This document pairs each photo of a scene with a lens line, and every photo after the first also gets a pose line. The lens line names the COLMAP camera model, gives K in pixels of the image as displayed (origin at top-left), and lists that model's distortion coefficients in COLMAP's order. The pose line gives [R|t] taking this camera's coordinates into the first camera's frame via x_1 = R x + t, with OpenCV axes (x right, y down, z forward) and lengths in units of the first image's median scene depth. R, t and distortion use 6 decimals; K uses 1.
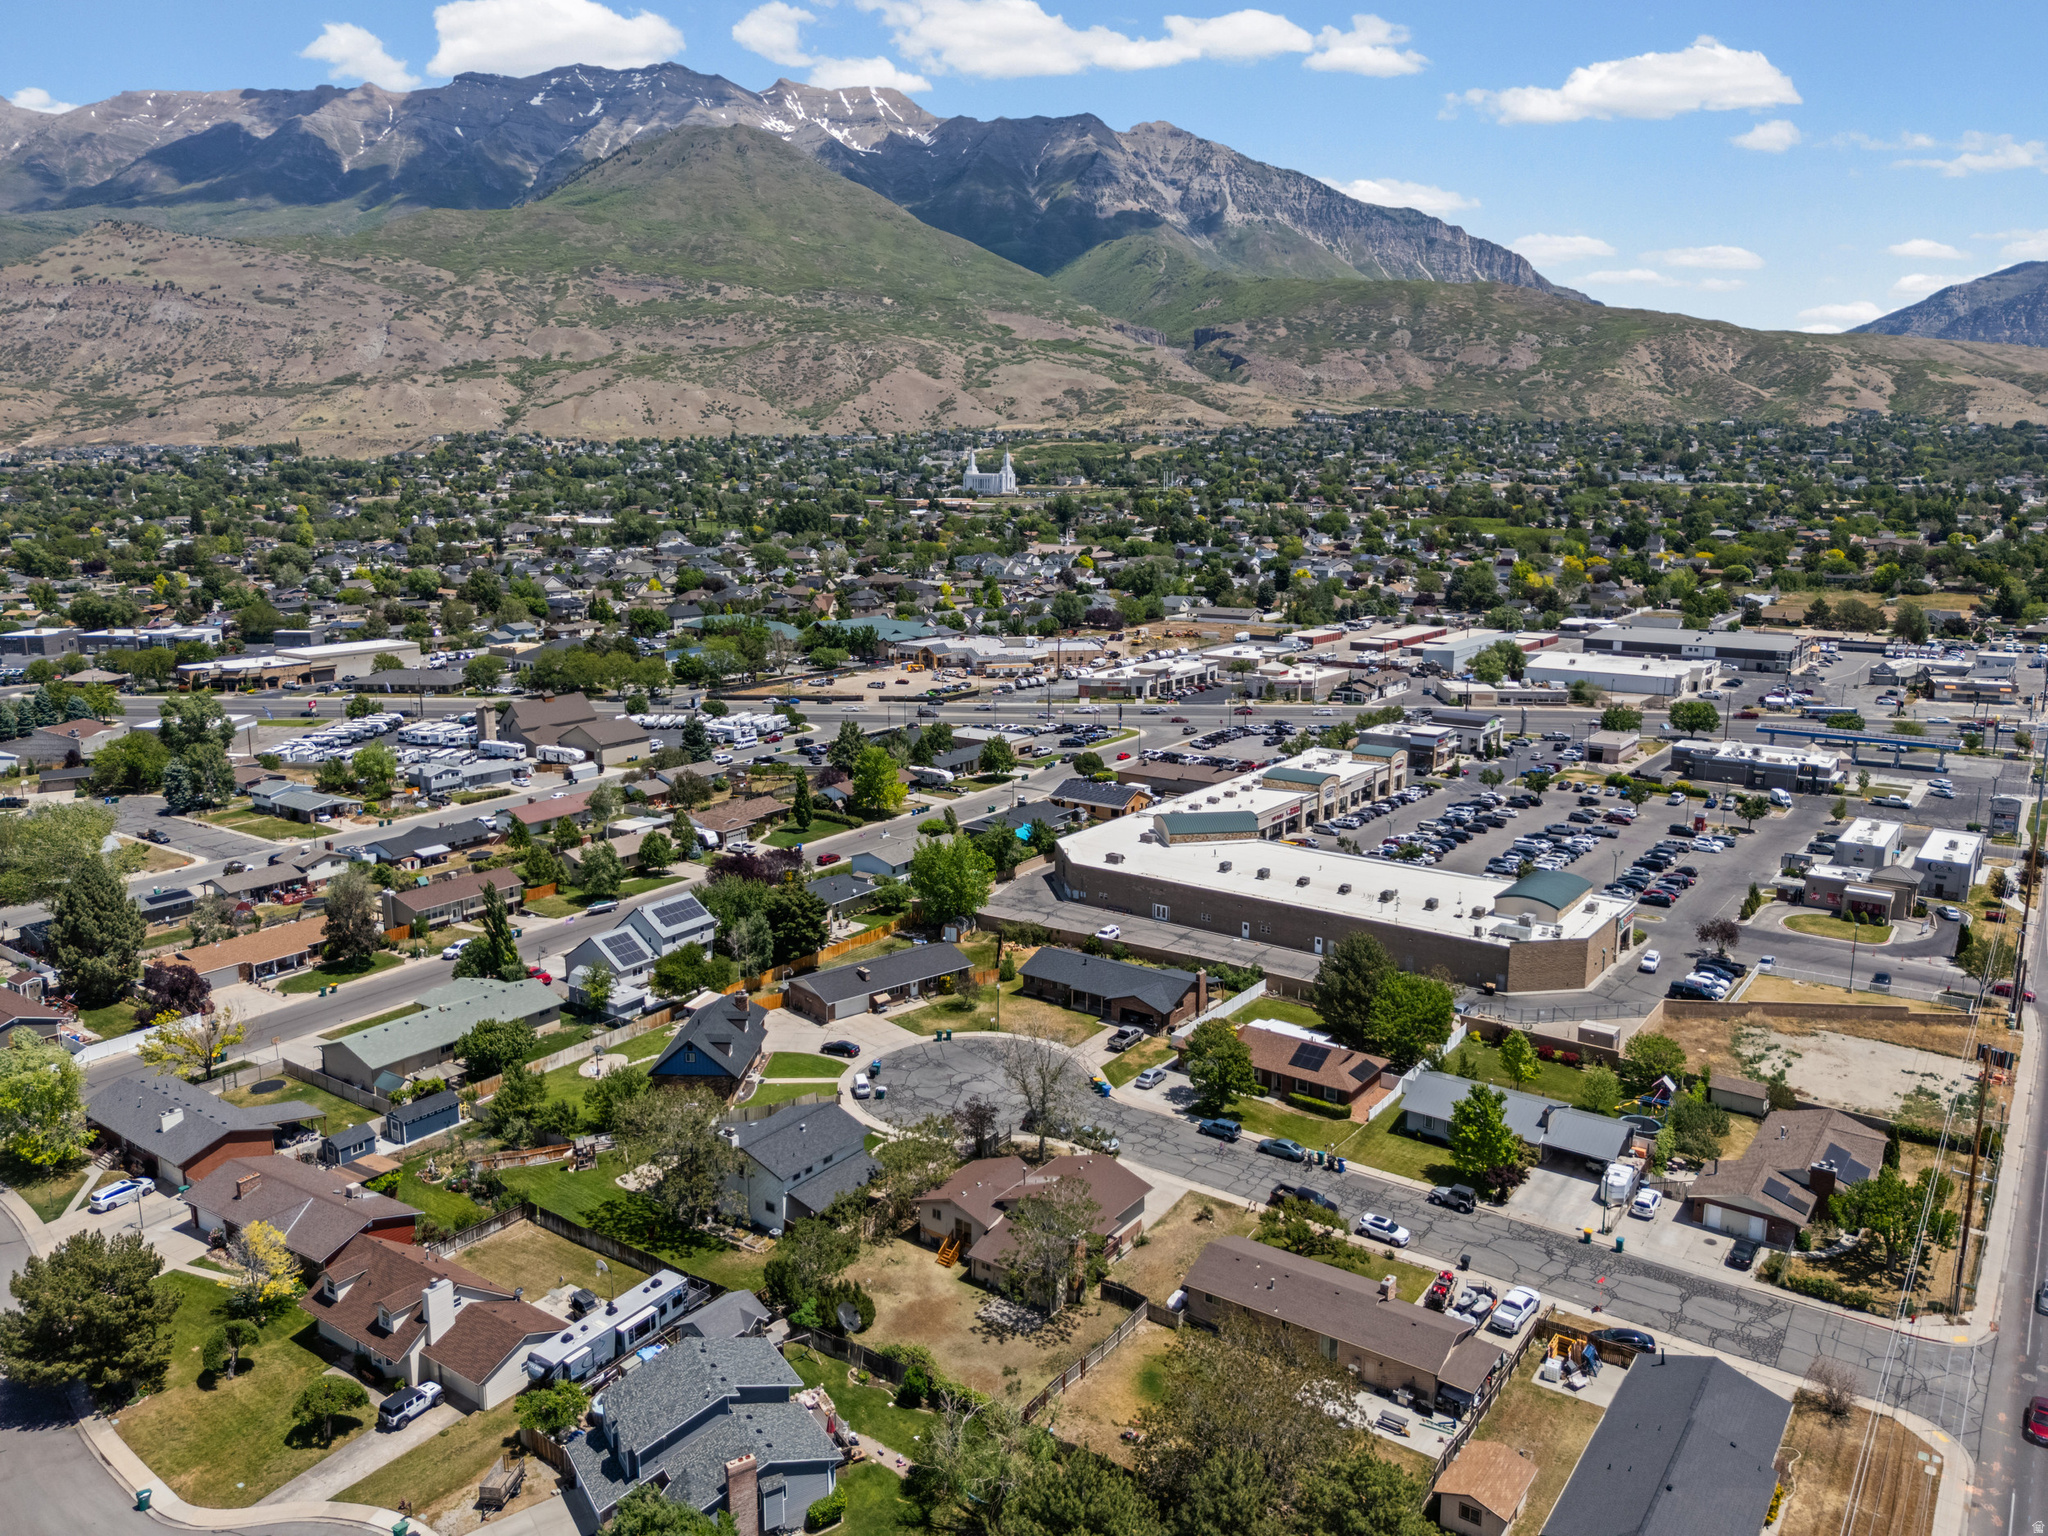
lens RADIAL K [[1547.8, 0, 1024.0], [0, 1547.8, 768.0], [0, 0, 1]] dist [0.005952, 0.002202]
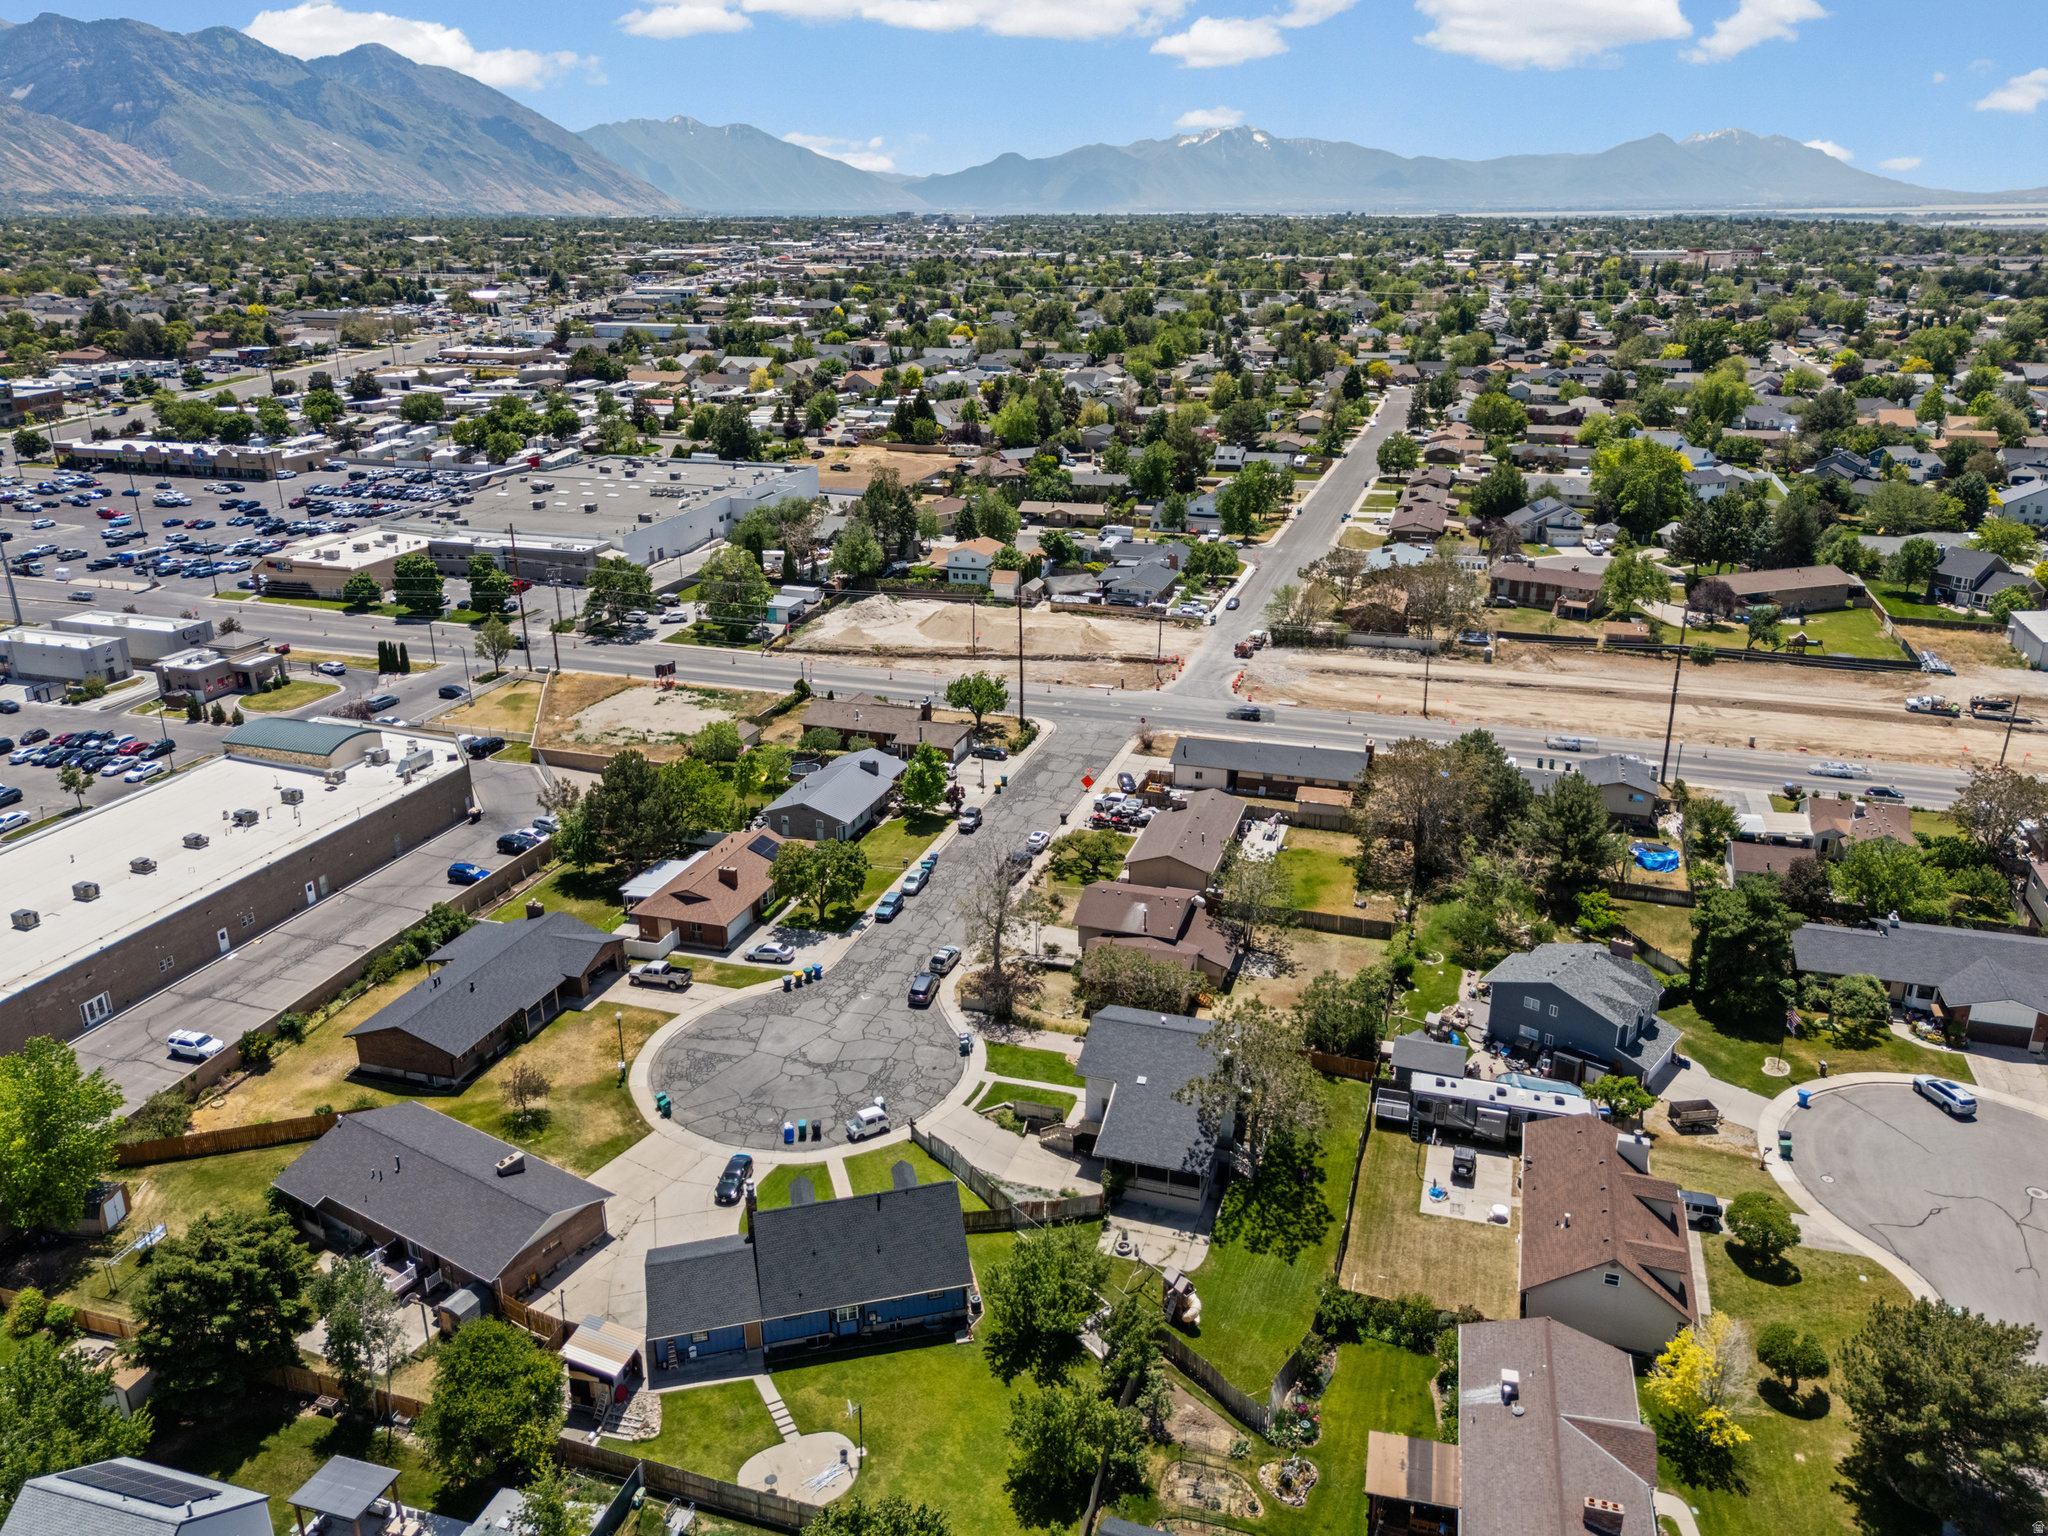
lens RADIAL K [[1489.5, 0, 1035.1], [0, 1489.5, 772.1], [0, 0, 1]] dist [0.087544, -0.088817]
pose [[-0.317162, -0.334262, 0.887512, -0.610694], [0.194954, 0.892861, 0.405945, -0.184642], [-0.928117, 0.301775, -0.218016, 0.900490]]
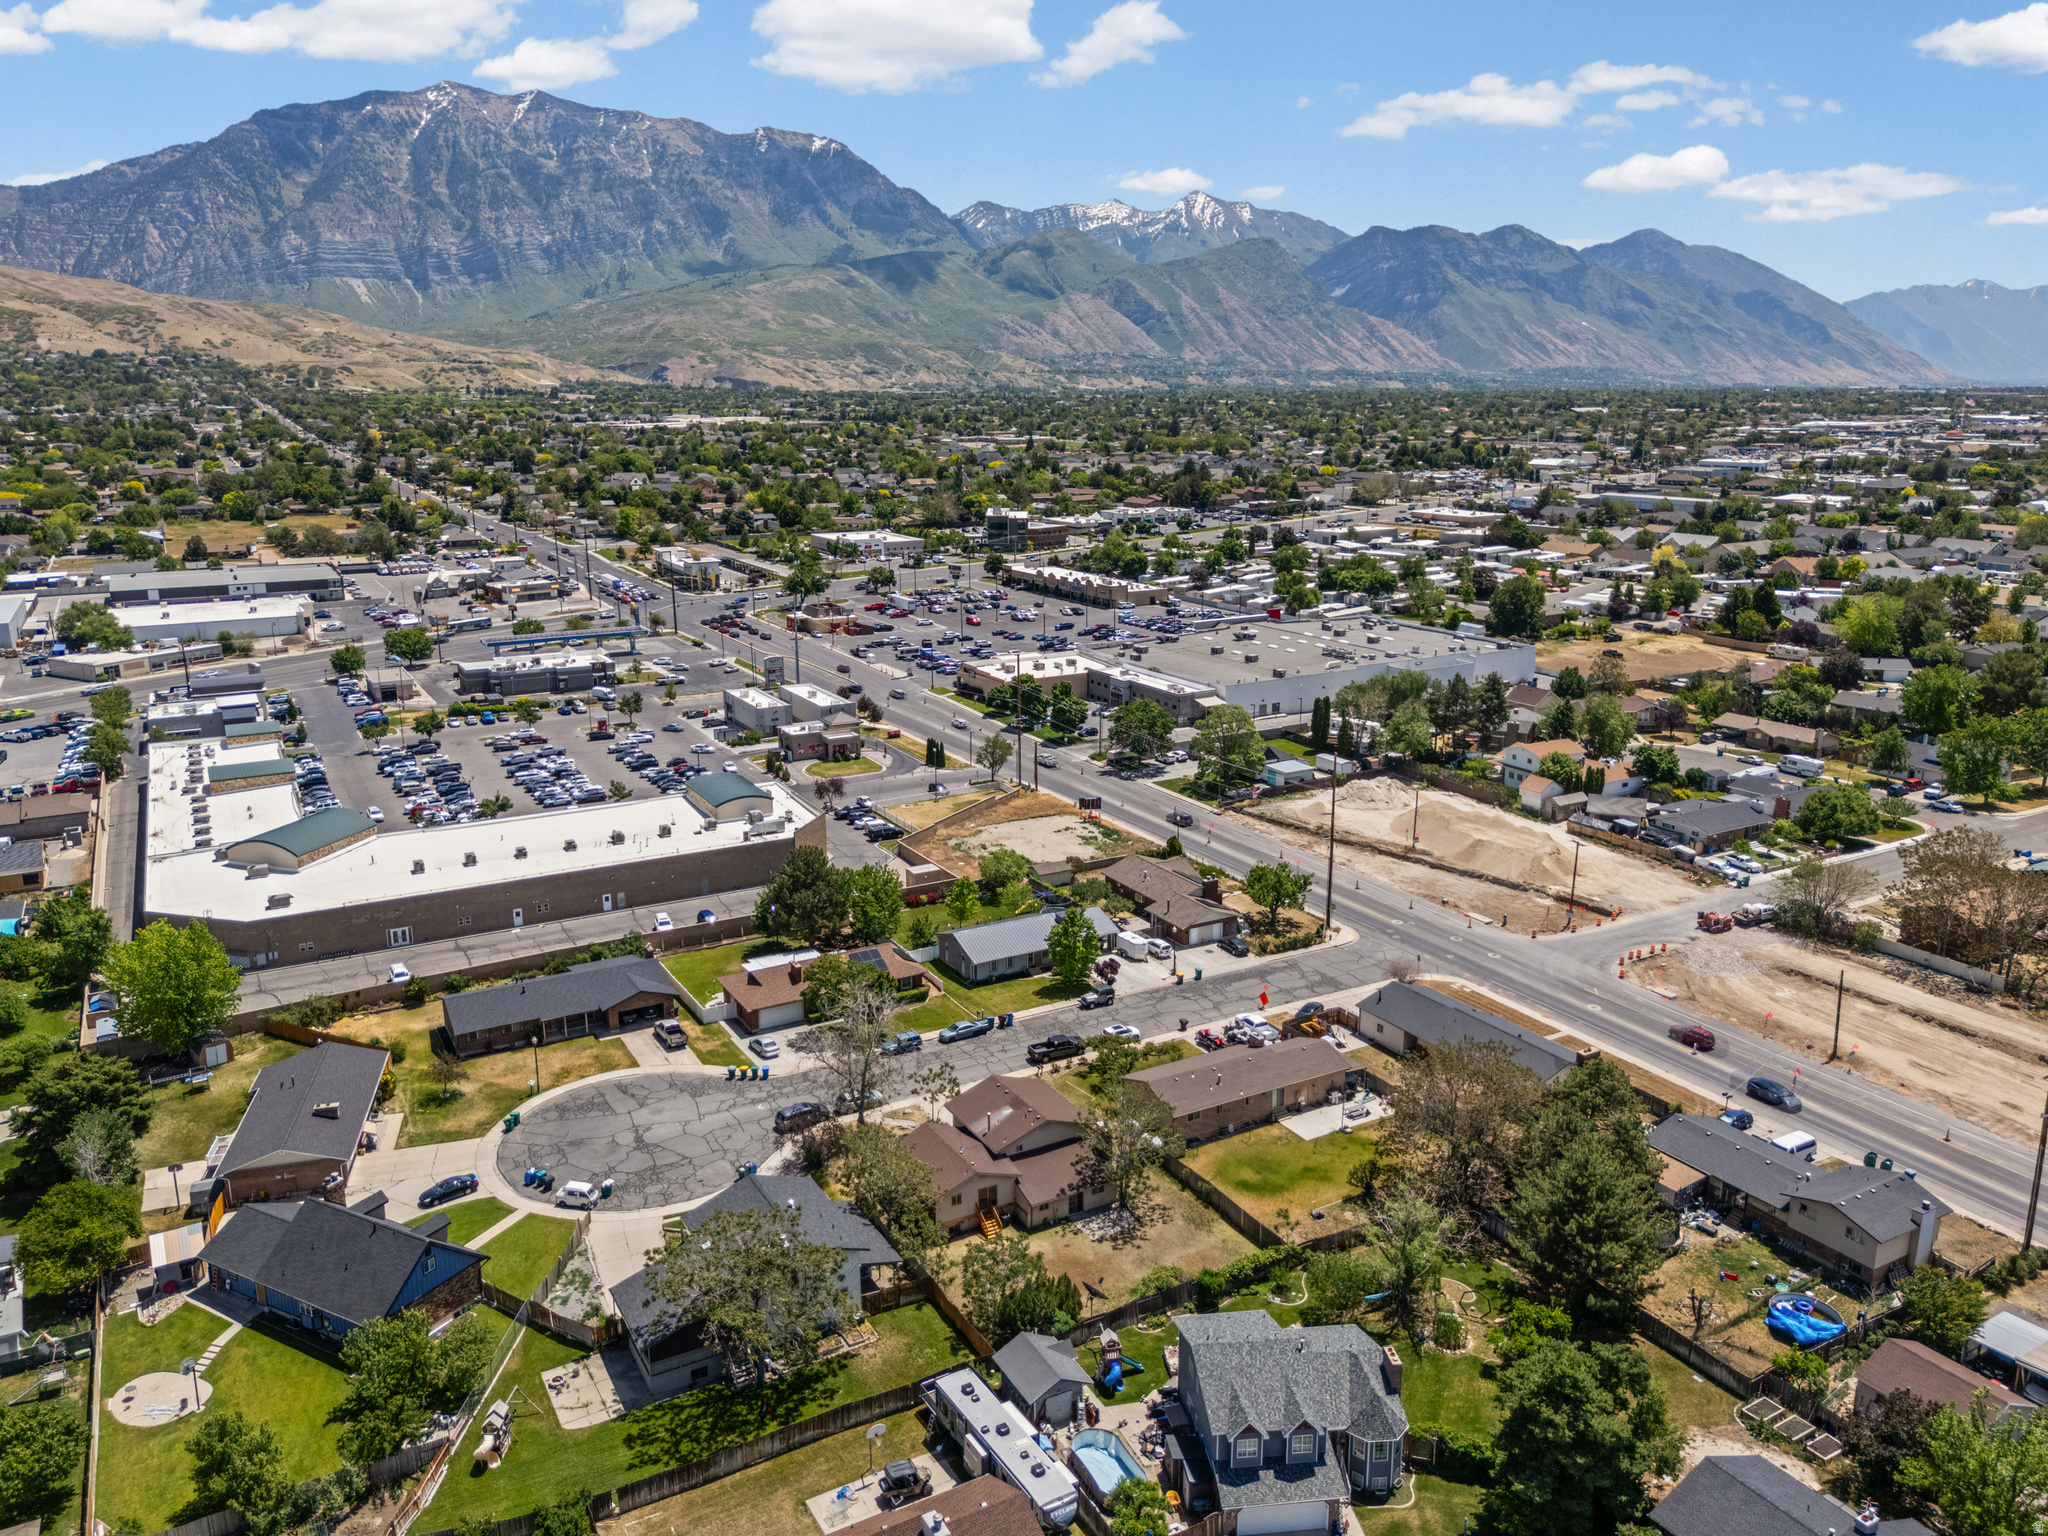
lens RADIAL K [[1489.5, 0, 1035.1], [0, 1489.5, 772.1], [0, 0, 1]] dist [0.087544, -0.088817]
pose [[0.408811, -0.232529, 0.882498, -0.560585], [0.186869, 0.967835, 0.168449, -0.079472], [-0.893282, 0.096048, 0.439115, 0.377661]]
